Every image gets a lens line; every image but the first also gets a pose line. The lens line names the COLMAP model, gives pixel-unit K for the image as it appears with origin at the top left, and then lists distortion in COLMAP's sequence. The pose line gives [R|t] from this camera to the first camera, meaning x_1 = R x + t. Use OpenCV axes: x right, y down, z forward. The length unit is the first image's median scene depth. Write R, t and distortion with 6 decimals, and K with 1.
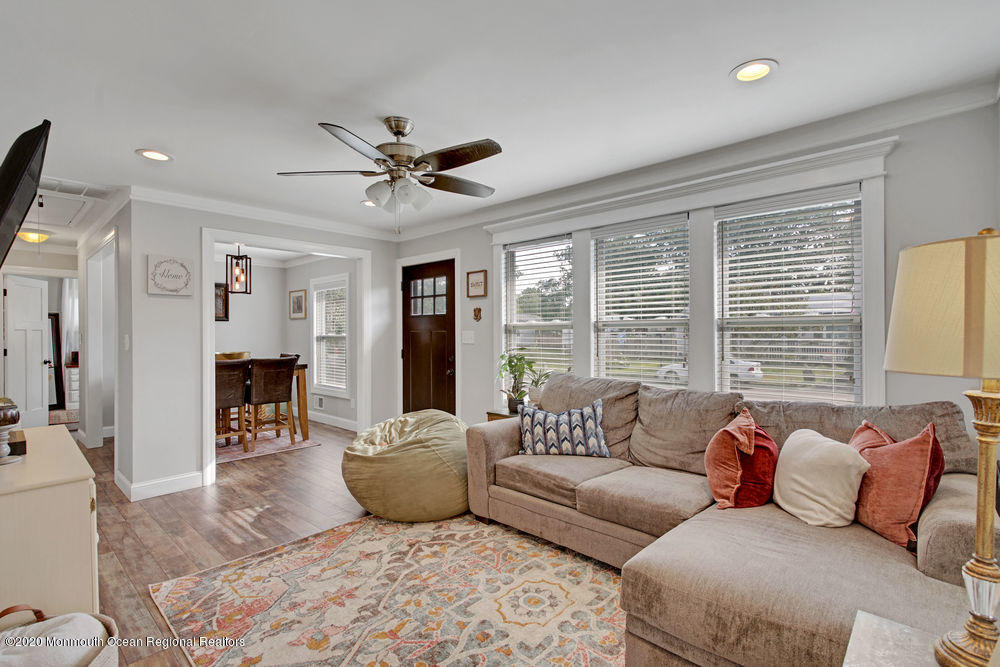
lens RADIAL K [[466.9, 0, 501.1], [0, 466.9, 336.4], [0, 0, 1]] dist [-0.004264, 0.002564]
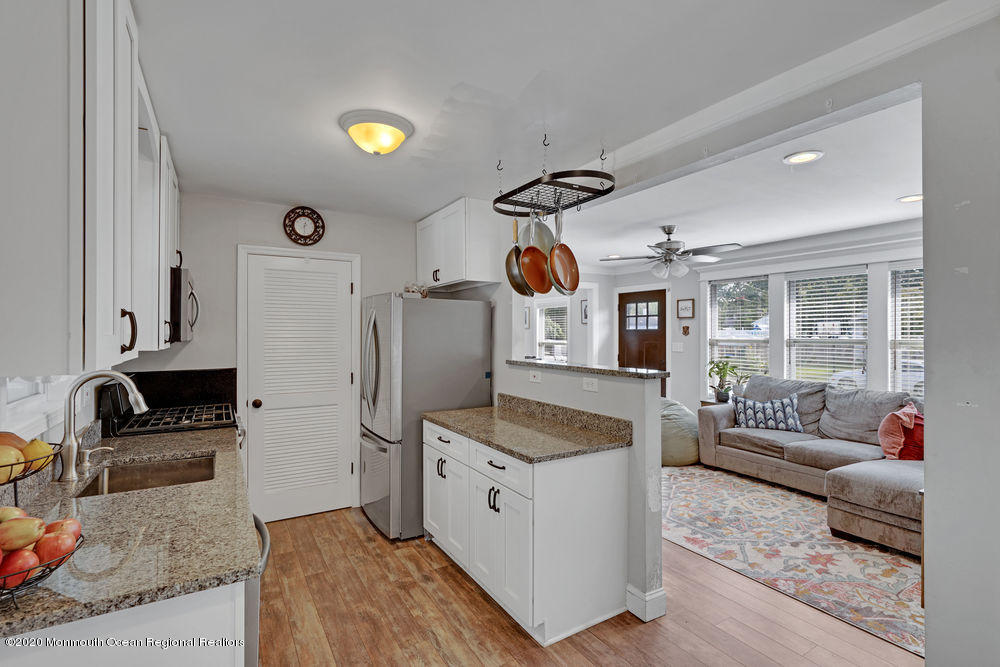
lens RADIAL K [[466.9, 0, 498.8], [0, 466.9, 332.2], [0, 0, 1]] dist [-0.004264, 0.002564]
pose [[0.958159, 0.004821, -0.286197, -0.308781], [-0.006913, 0.999956, -0.006302, -0.050554], [0.286154, 0.008017, 0.958150, -0.791734]]
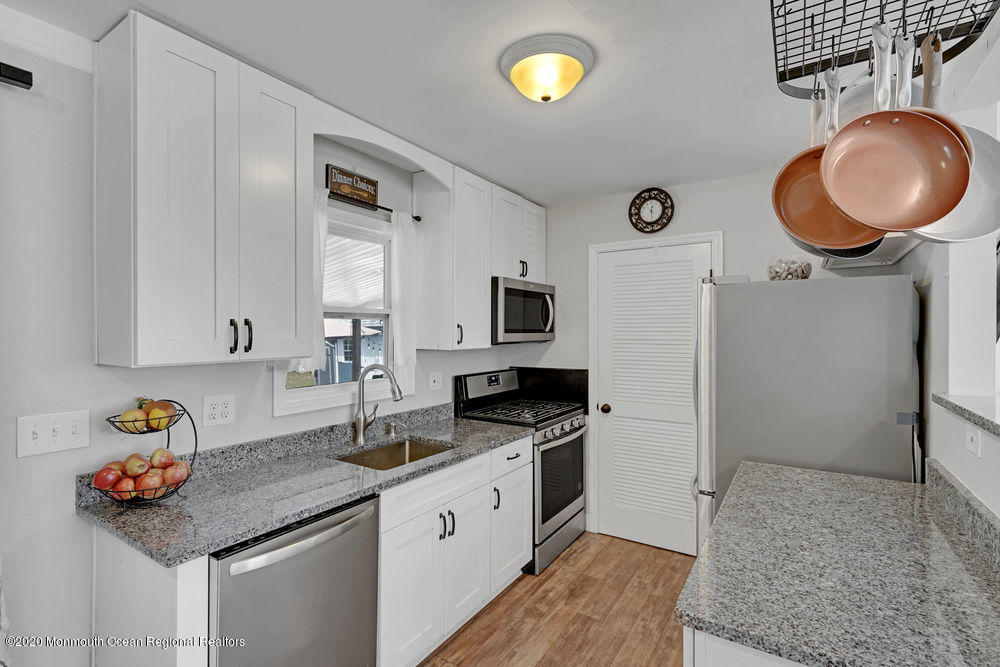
lens RADIAL K [[466.9, 0, 501.9], [0, 466.9, 332.4], [0, 0, 1]] dist [-0.004264, 0.002564]
pose [[0.168955, 0.005404, -0.985609, -0.150353], [-0.008155, 0.999958, 0.004085, -0.060059], [0.985590, 0.007347, 0.168992, -0.228556]]
